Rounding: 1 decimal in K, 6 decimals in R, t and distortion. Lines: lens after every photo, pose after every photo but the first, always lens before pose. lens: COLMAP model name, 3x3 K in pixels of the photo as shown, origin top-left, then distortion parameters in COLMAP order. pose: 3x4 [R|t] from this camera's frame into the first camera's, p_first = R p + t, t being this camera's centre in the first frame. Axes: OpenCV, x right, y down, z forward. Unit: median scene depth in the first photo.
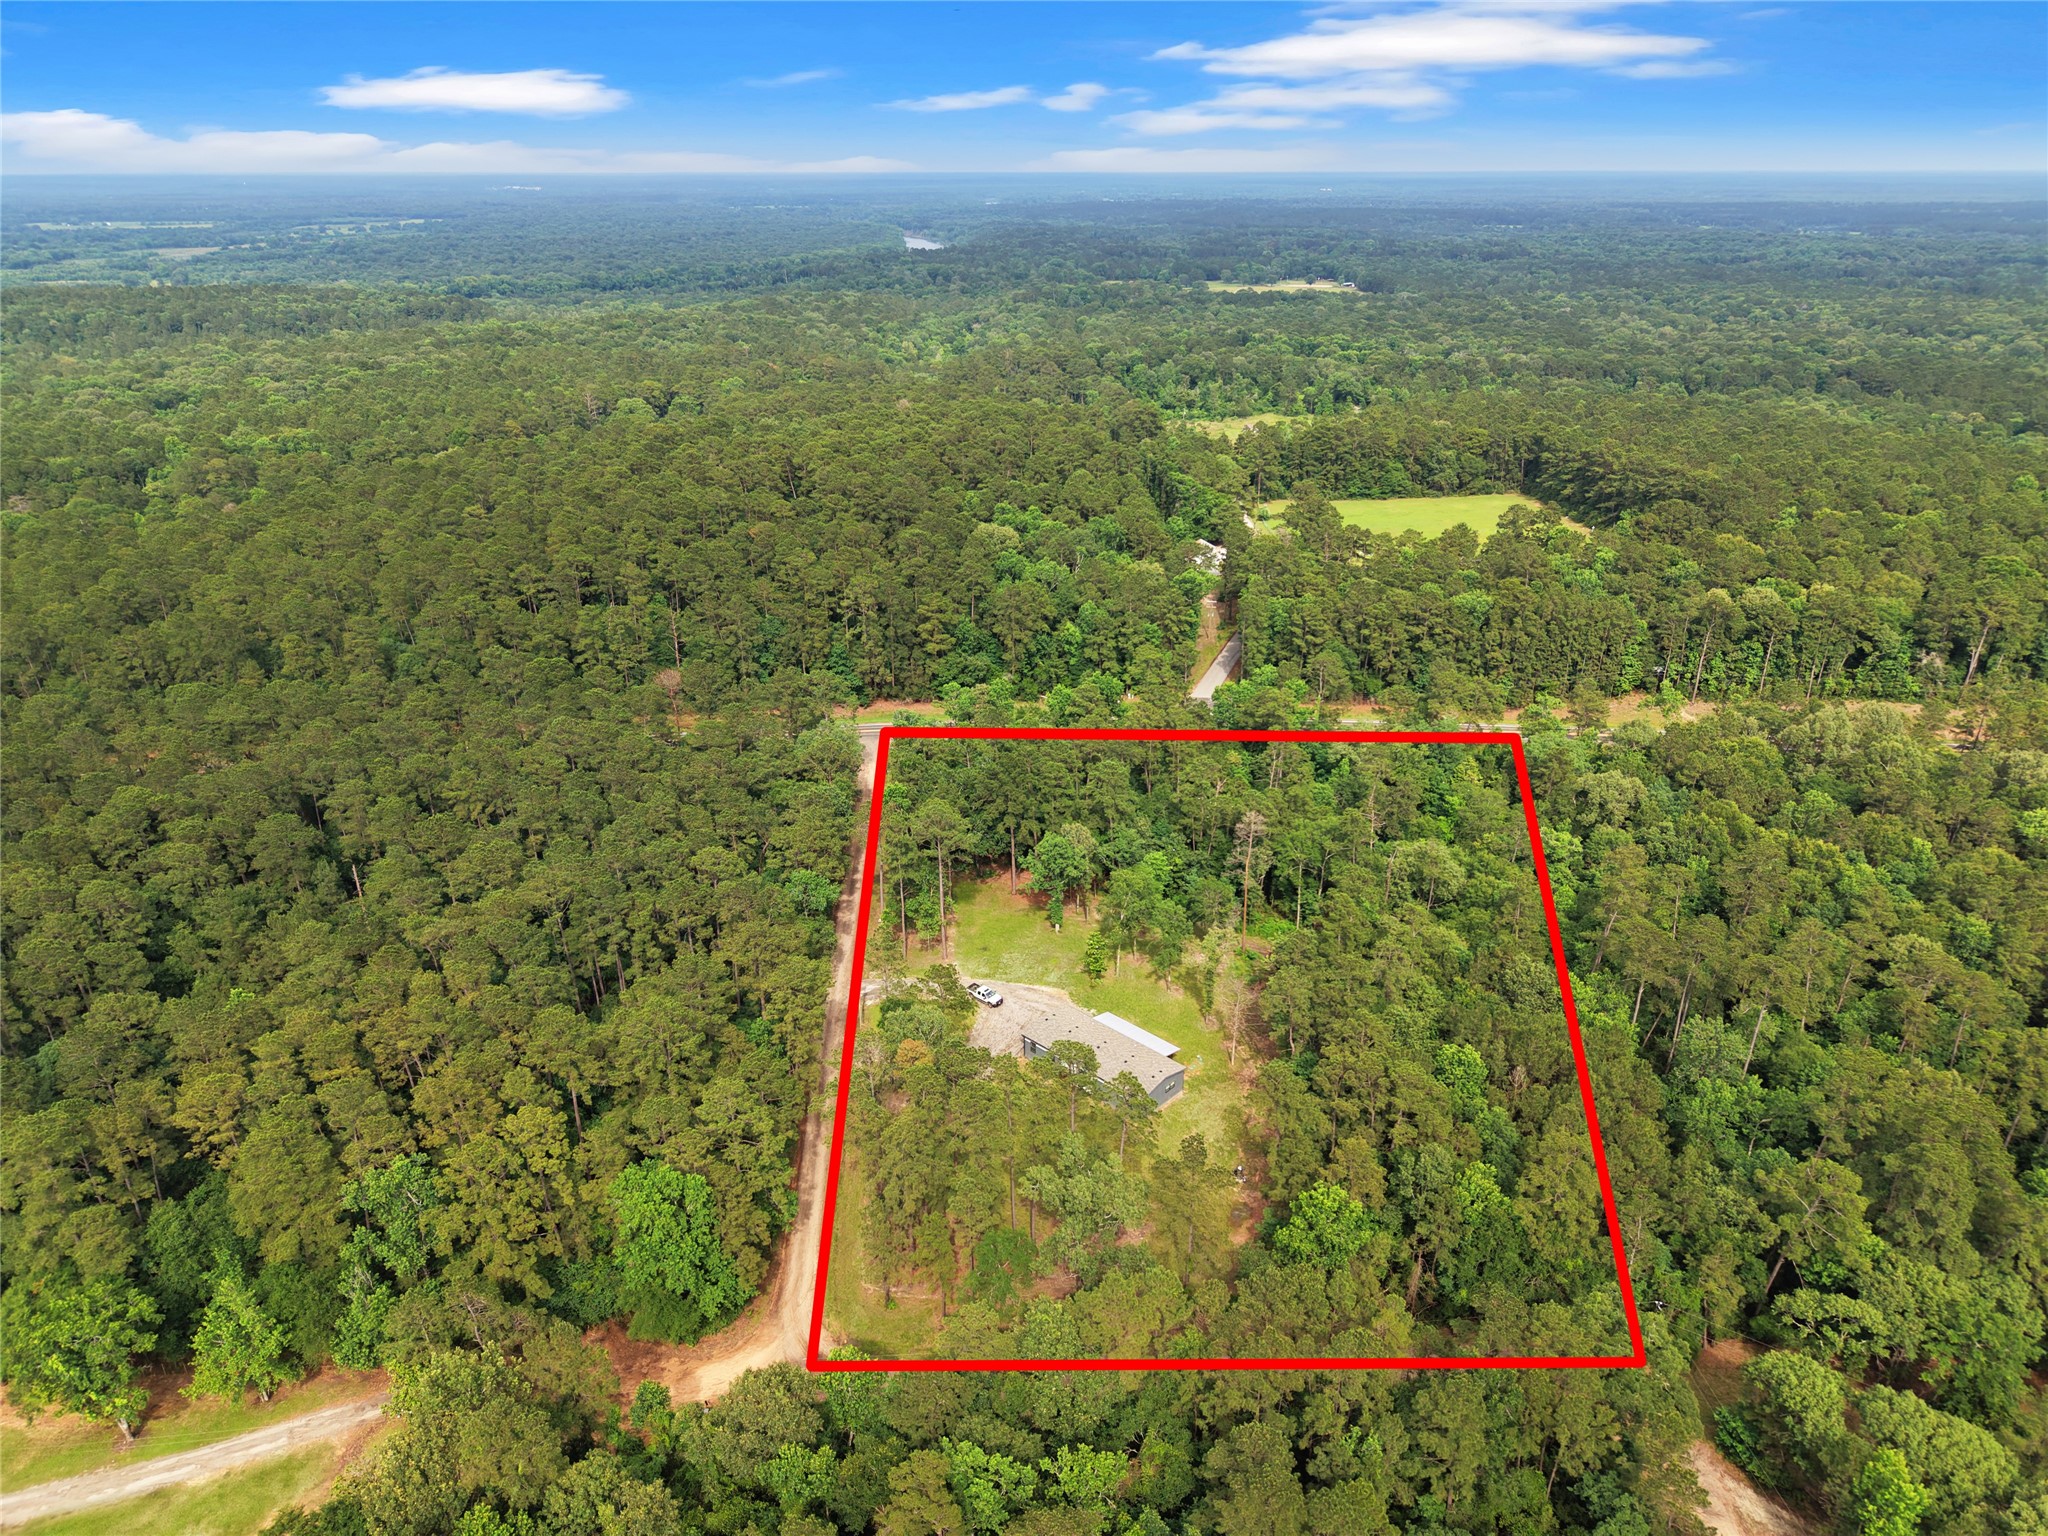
lens RADIAL K [[1377.8, 0, 1031.0], [0, 1377.8, 774.1], [0, 0, 1]] dist [0.011618, -0.005644]
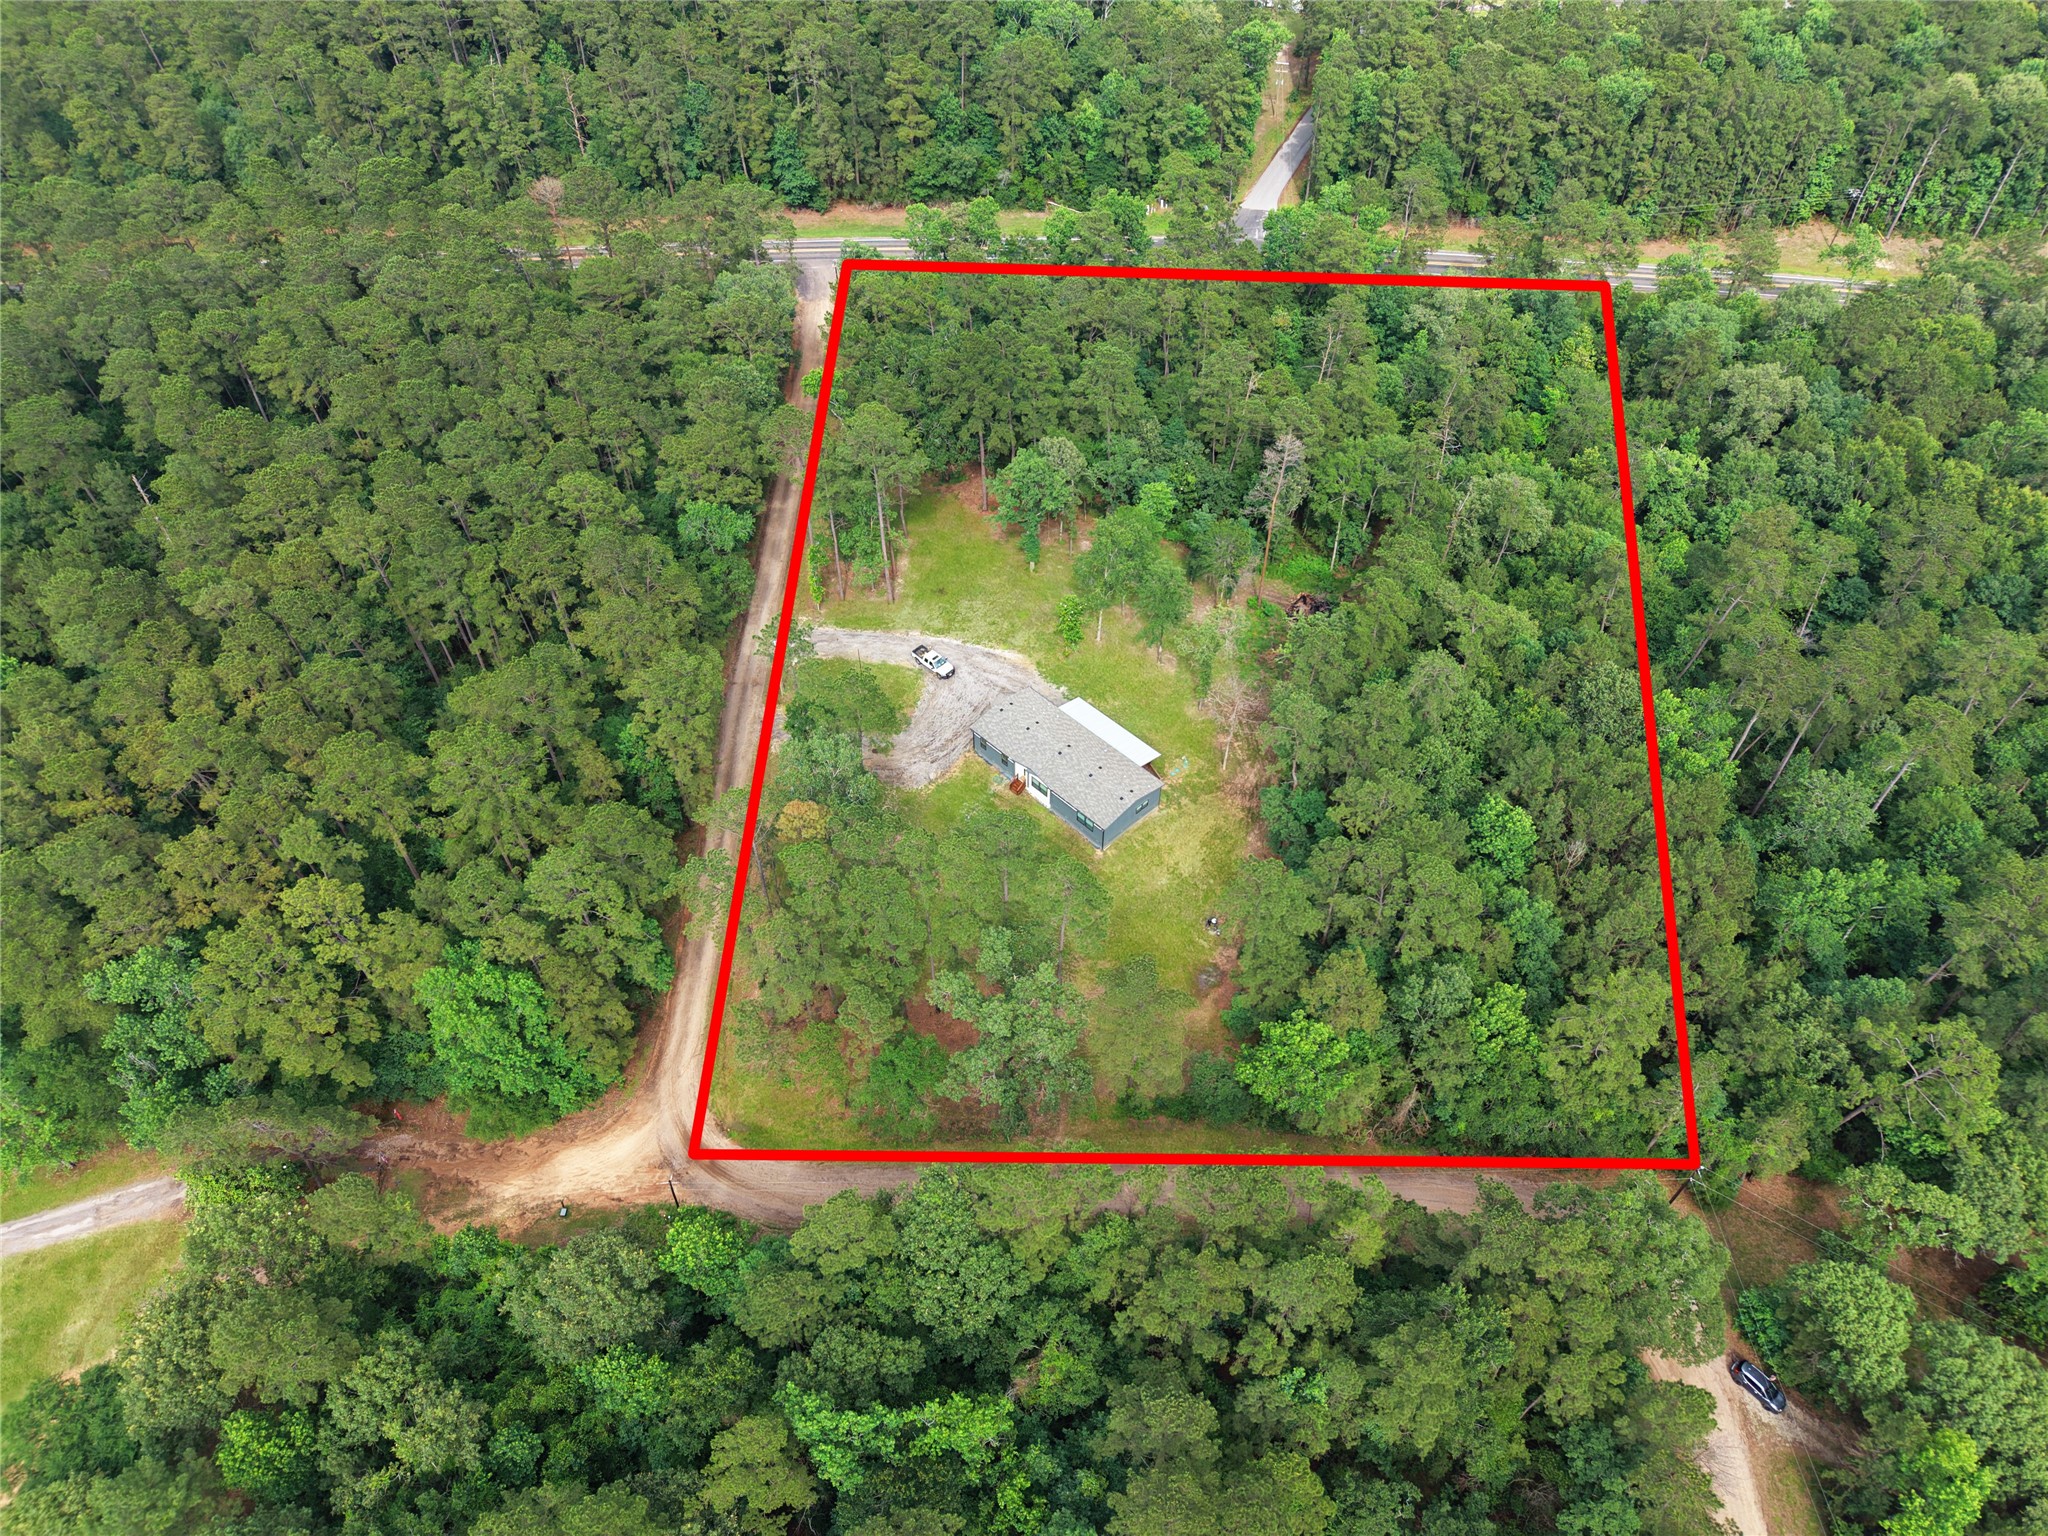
lens RADIAL K [[1377.8, 0, 1031.0], [0, 1377.8, 774.1], [0, 0, 1]] dist [0.011618, -0.005644]
pose [[0.998741, 0.042012, -0.027408, 0.043538], [-0.028002, 0.920283, 0.390251, -0.085886], [0.041618, -0.388992, 0.920300, 0.196300]]
